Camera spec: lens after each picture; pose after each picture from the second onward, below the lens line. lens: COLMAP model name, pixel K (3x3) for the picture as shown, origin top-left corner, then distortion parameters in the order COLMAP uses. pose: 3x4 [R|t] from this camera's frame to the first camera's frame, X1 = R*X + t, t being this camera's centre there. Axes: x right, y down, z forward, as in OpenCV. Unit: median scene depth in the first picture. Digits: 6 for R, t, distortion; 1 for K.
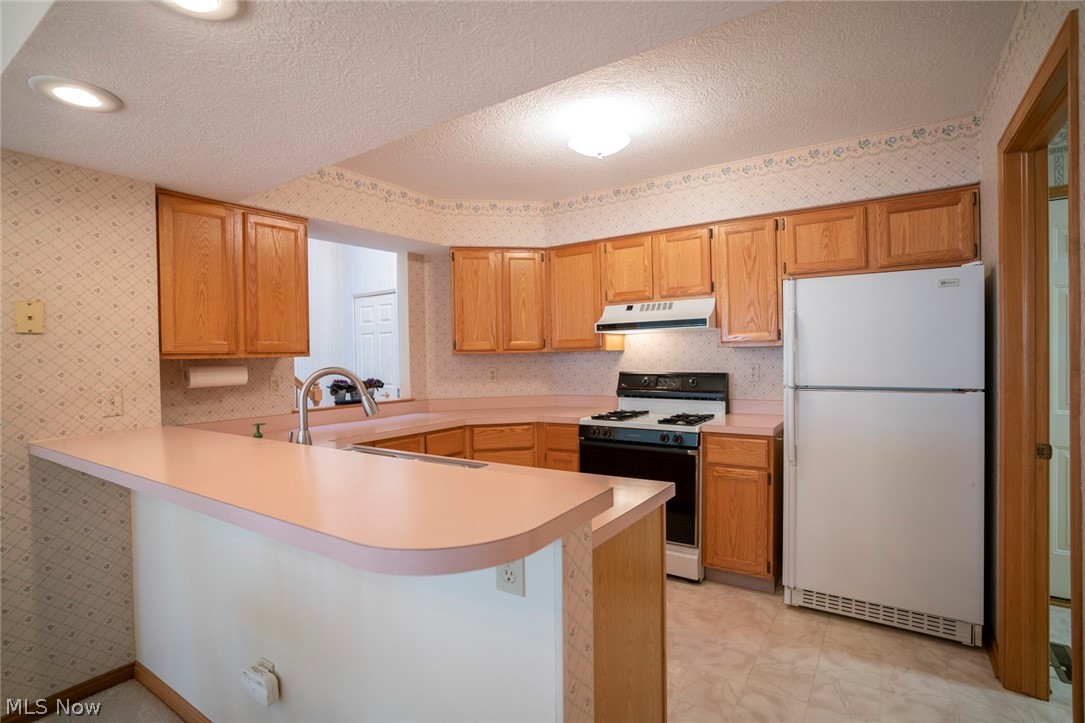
lens RADIAL K [[529.9, 0, 542.5], [0, 529.9, 361.5], [0, 0, 1]] dist [-0.000759, 0.000566]
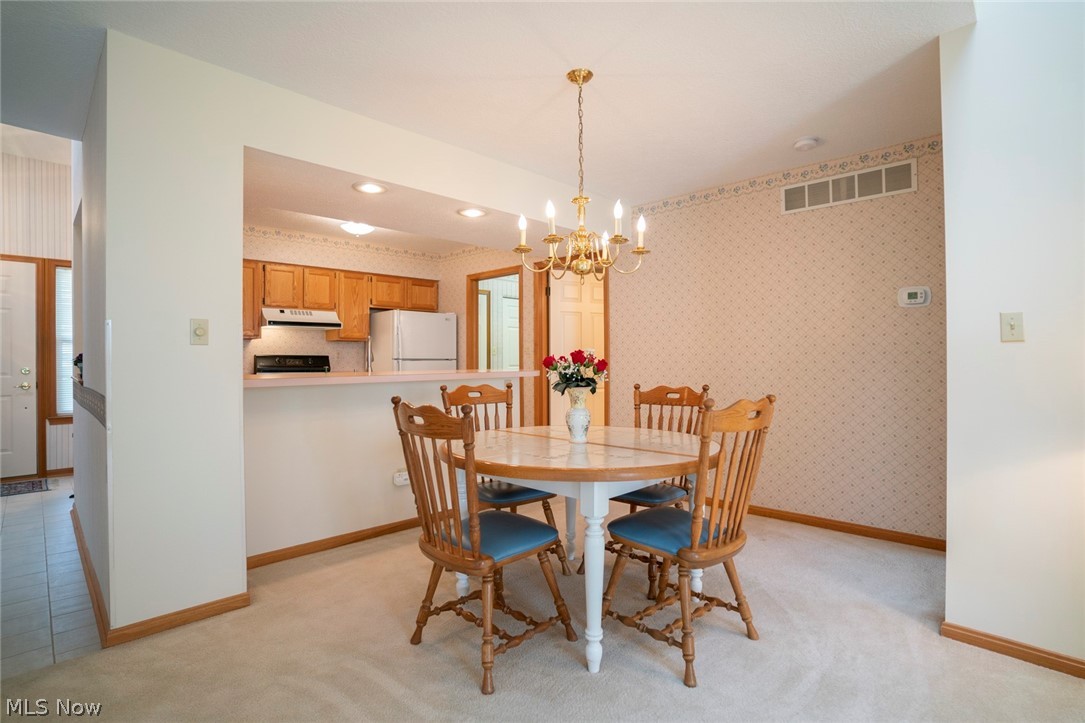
lens RADIAL K [[529.9, 0, 542.5], [0, 529.9, 361.5], [0, 0, 1]] dist [-0.000759, 0.000566]
pose [[0.217160, 0.011466, 0.976069, -1.130325], [0.008481, 0.999871, -0.013633, 0.065073], [-0.976099, 0.011239, 0.217034, -0.029526]]
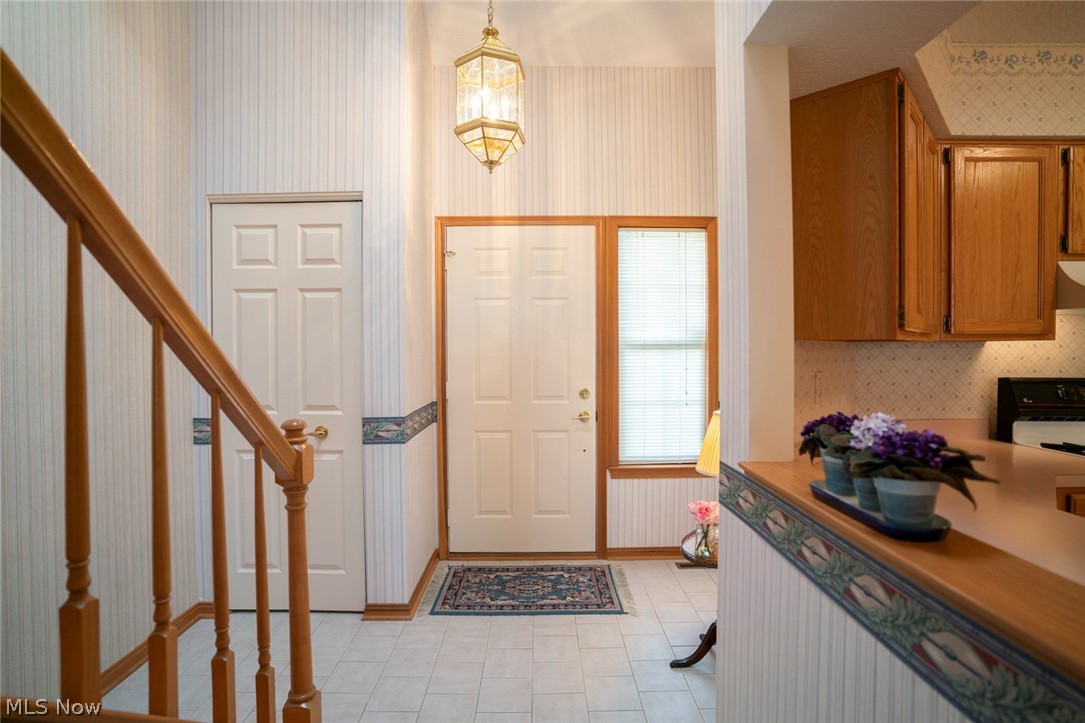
lens RADIAL K [[529.9, 0, 542.5], [0, 529.9, 361.5], [0, 0, 1]] dist [-0.000759, 0.000566]
pose [[0.830097, 0.000764, 0.557619, -0.637557], [-0.007036, 0.999934, 0.009105, -0.000532], [-0.557575, -0.011481, 0.830047, 0.871751]]
